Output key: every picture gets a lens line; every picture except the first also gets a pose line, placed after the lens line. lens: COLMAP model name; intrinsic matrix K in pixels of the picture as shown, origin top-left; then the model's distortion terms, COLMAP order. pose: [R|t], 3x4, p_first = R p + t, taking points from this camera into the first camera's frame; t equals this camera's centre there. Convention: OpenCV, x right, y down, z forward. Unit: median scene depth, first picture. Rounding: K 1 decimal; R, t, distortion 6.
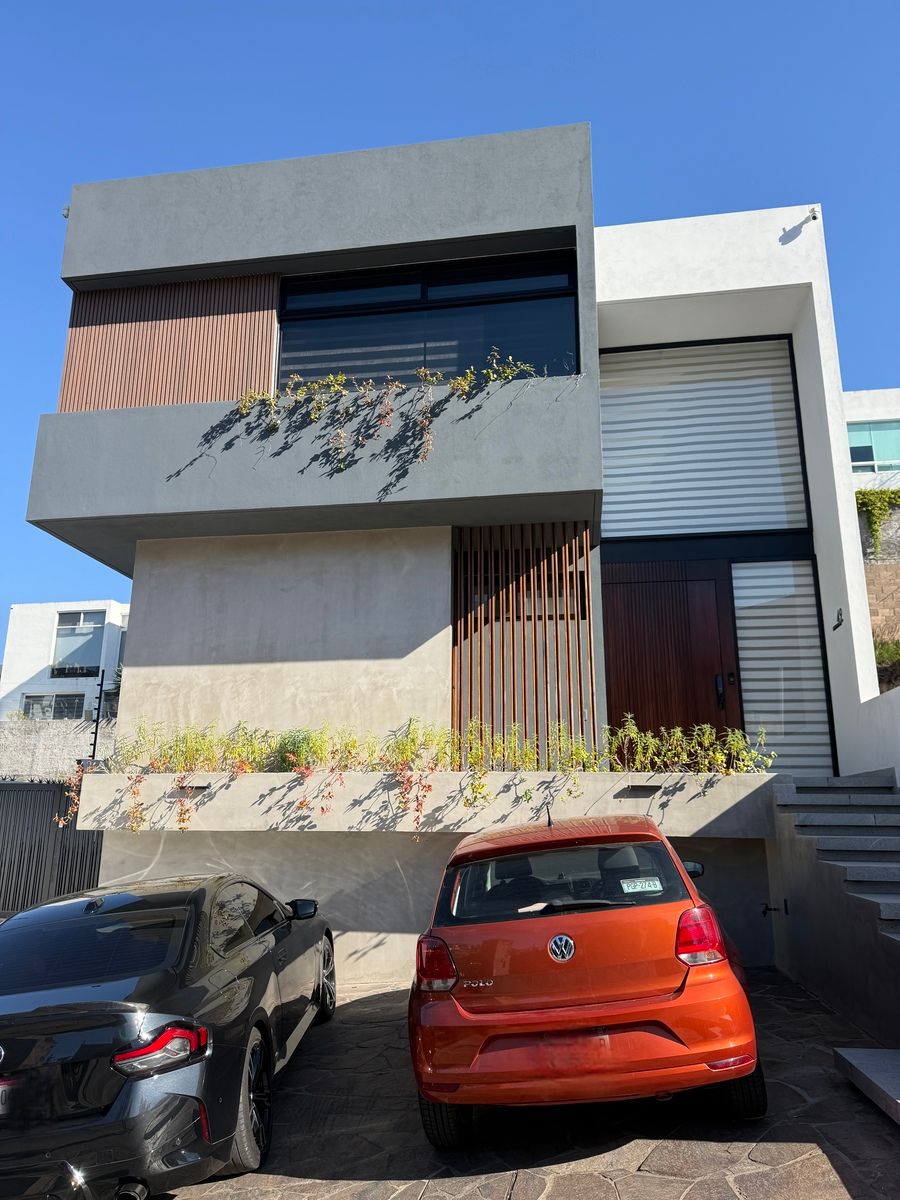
lens RADIAL K [[854.1, 0, 449.6], [0, 854.1, 600.2], [0, 0, 1]] dist [0.026462, -0.019614]
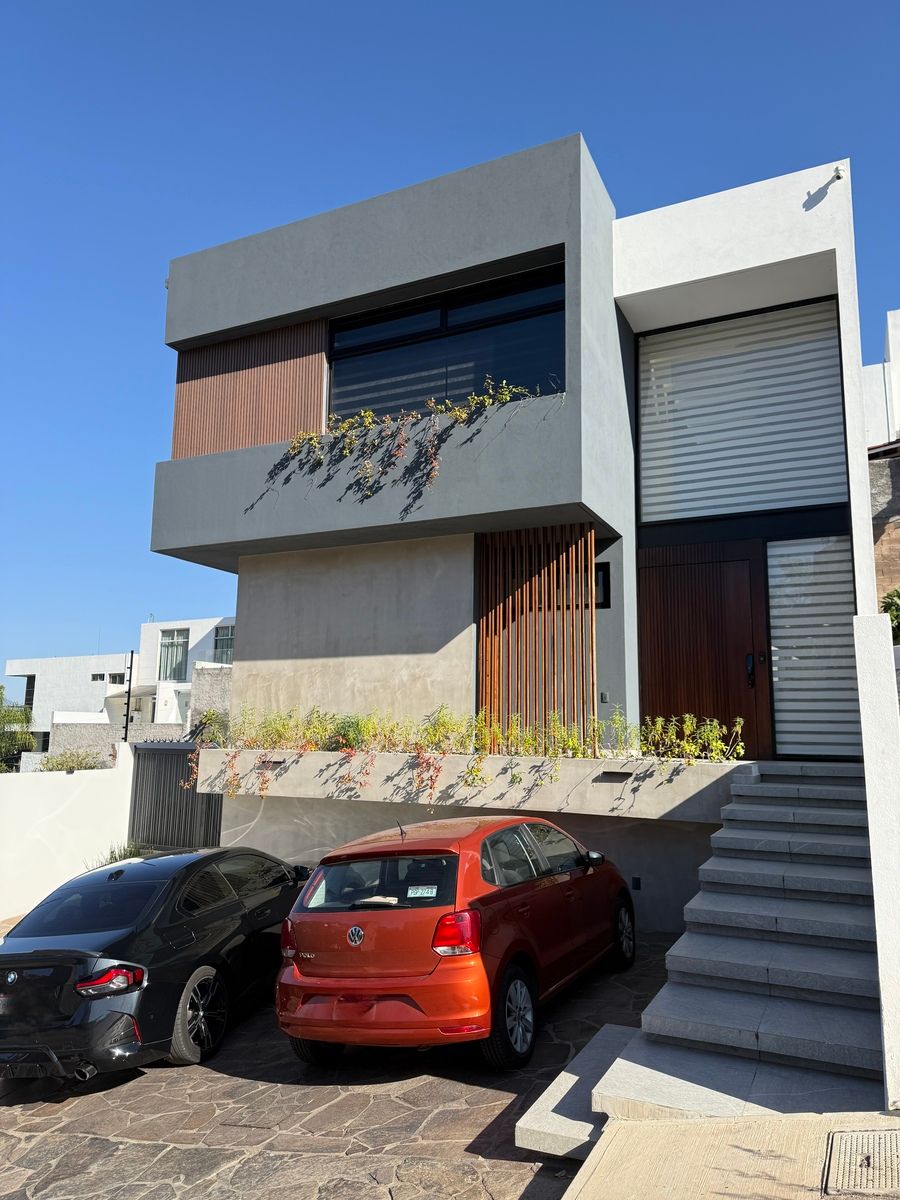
lens RADIAL K [[854.1, 0, 457.8], [0, 854.1, 597.8], [0, 0, 1]] dist [0.026462, -0.019614]
pose [[0.955832, -0.040268, -0.291142, 0.318628], [0.068494, 0.993814, 0.087415, -0.106835], [0.285821, -0.103496, 0.952678, -0.088683]]
